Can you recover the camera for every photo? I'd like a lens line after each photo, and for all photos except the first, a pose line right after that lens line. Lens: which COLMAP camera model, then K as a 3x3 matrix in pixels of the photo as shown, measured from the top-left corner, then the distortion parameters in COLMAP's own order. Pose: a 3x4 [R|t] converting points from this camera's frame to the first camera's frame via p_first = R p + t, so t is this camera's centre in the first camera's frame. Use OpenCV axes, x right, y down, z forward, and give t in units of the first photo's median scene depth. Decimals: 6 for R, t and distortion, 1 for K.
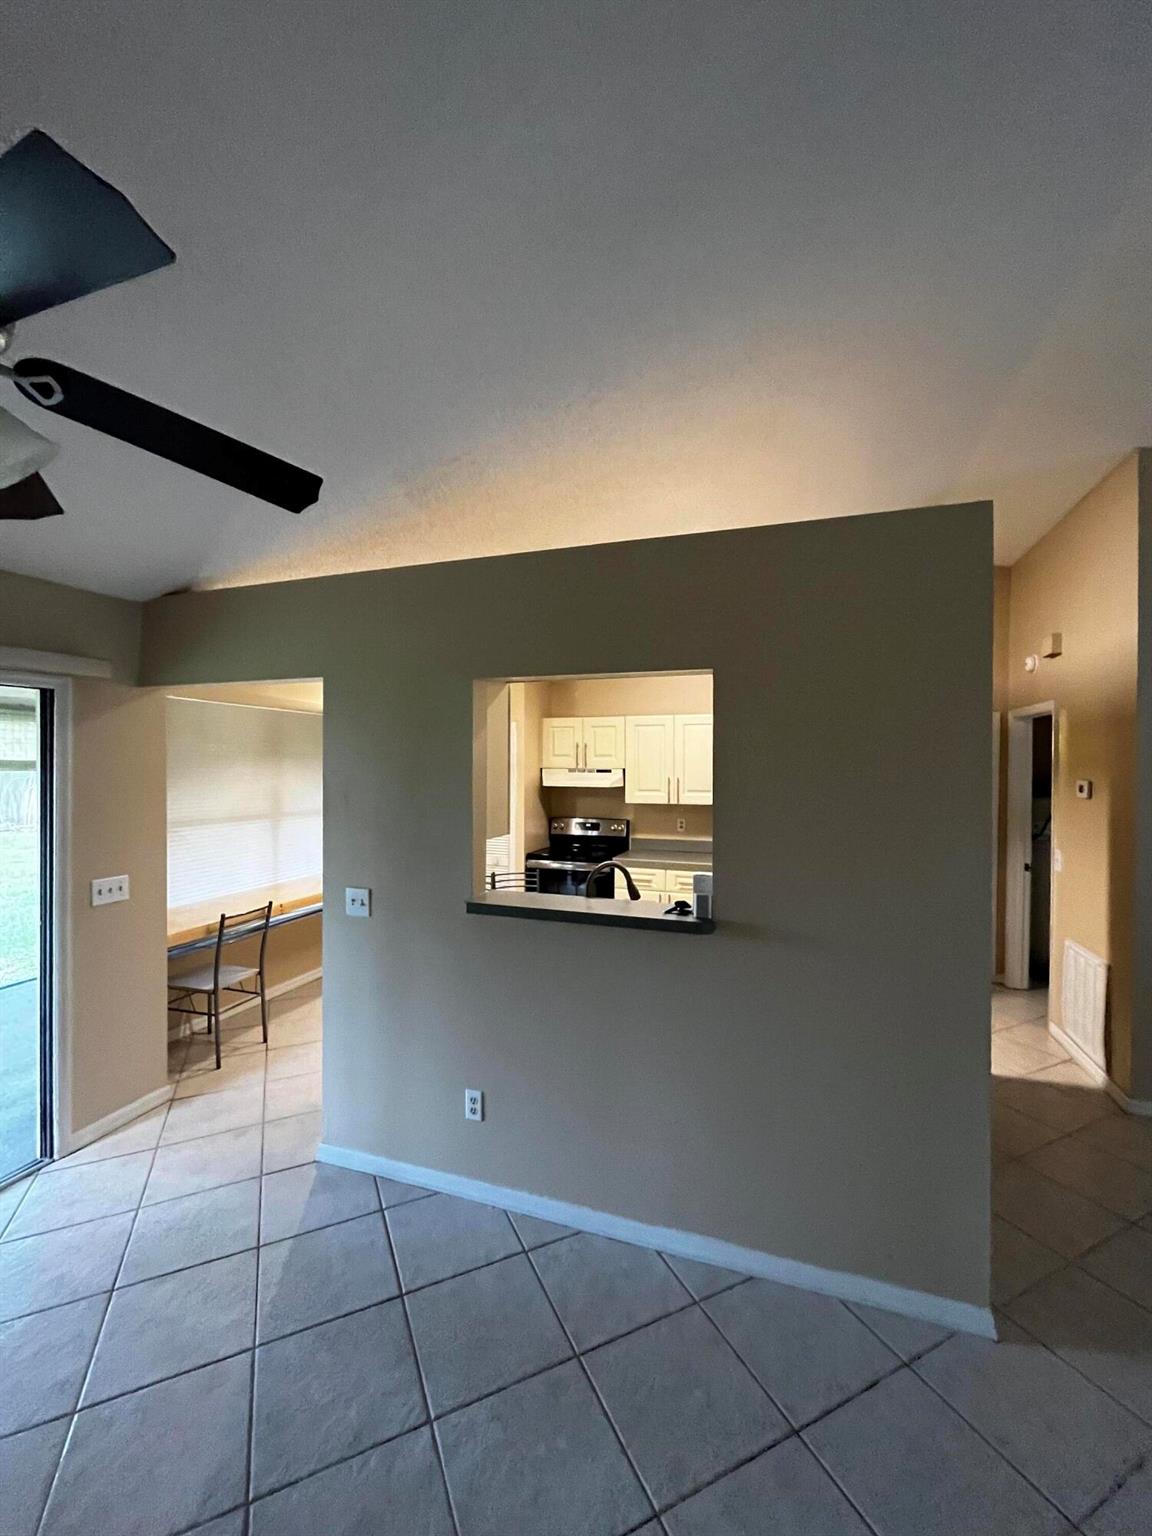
lens RADIAL K [[625.4, 0, 575.7], [0, 625.4, 768.3], [0, 0, 1]] dist [-0.001520, -0.000054]
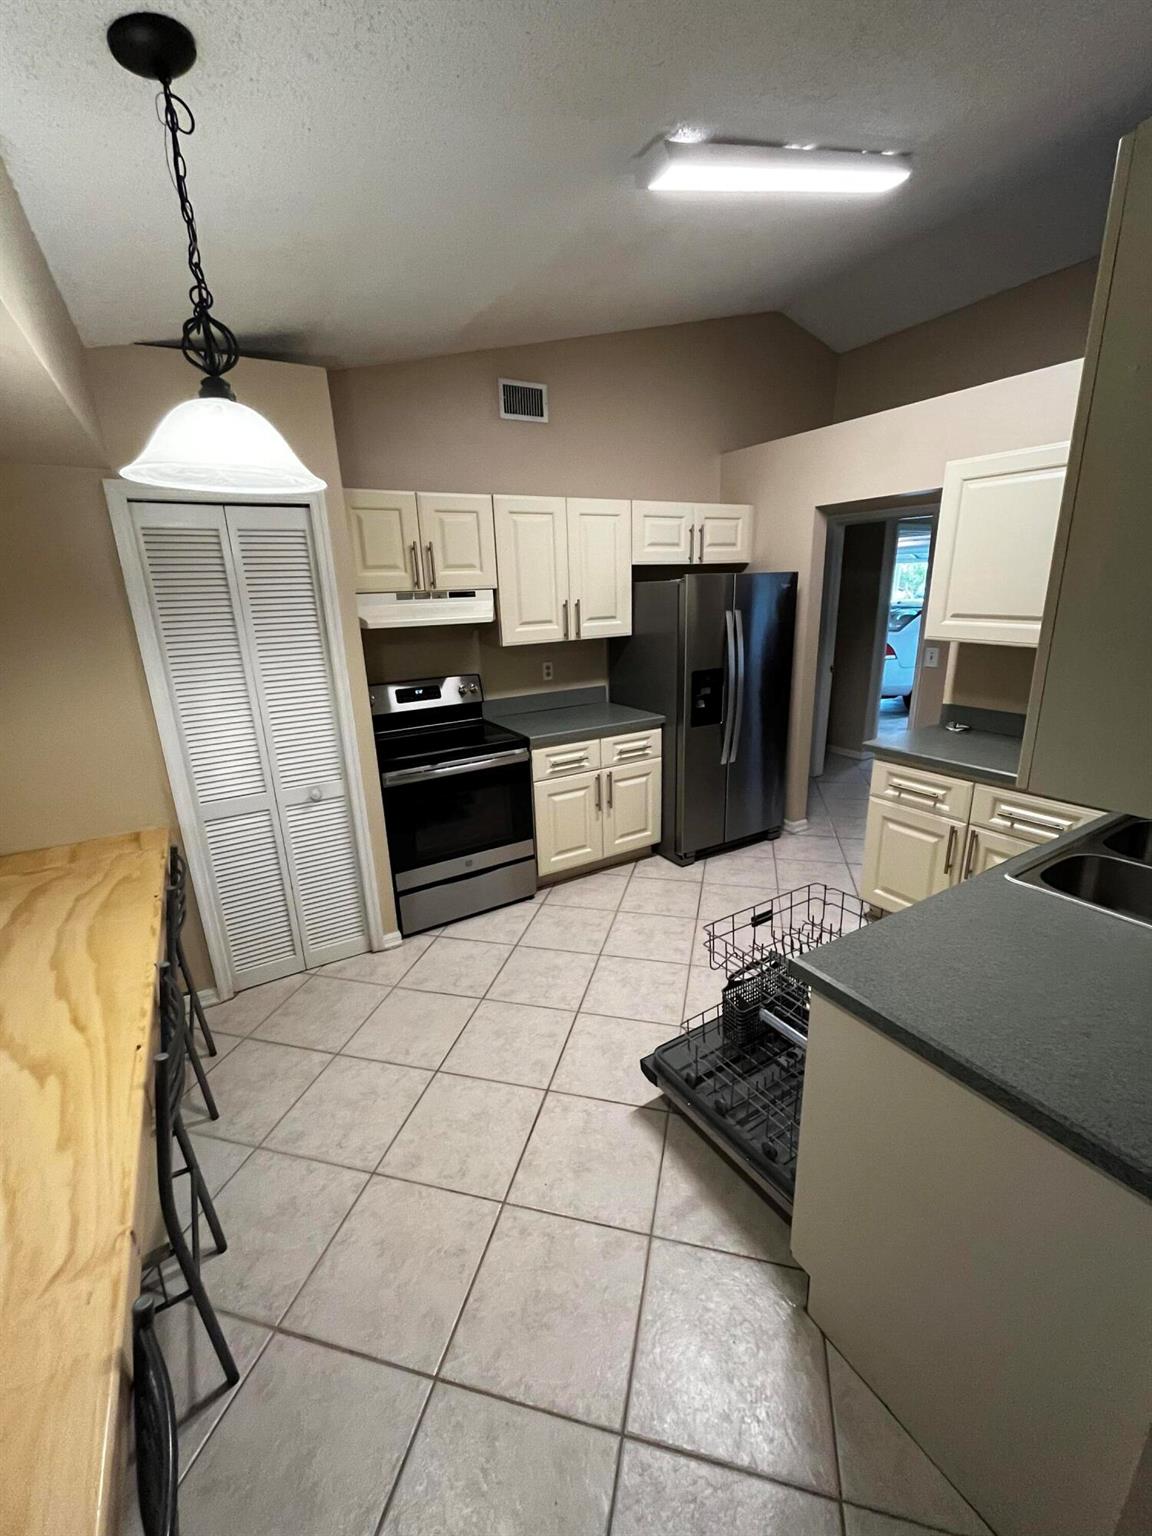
lens RADIAL K [[625.4, 0, 578.0], [0, 625.4, 763.3], [0, 0, 1]] dist [-0.001520, -0.000054]
pose [[0.623338, -0.241884, 0.743600, -0.354106], [0.039715, 0.959519, 0.278828, -0.002399], [-0.780943, -0.144272, 0.607711, 0.550295]]
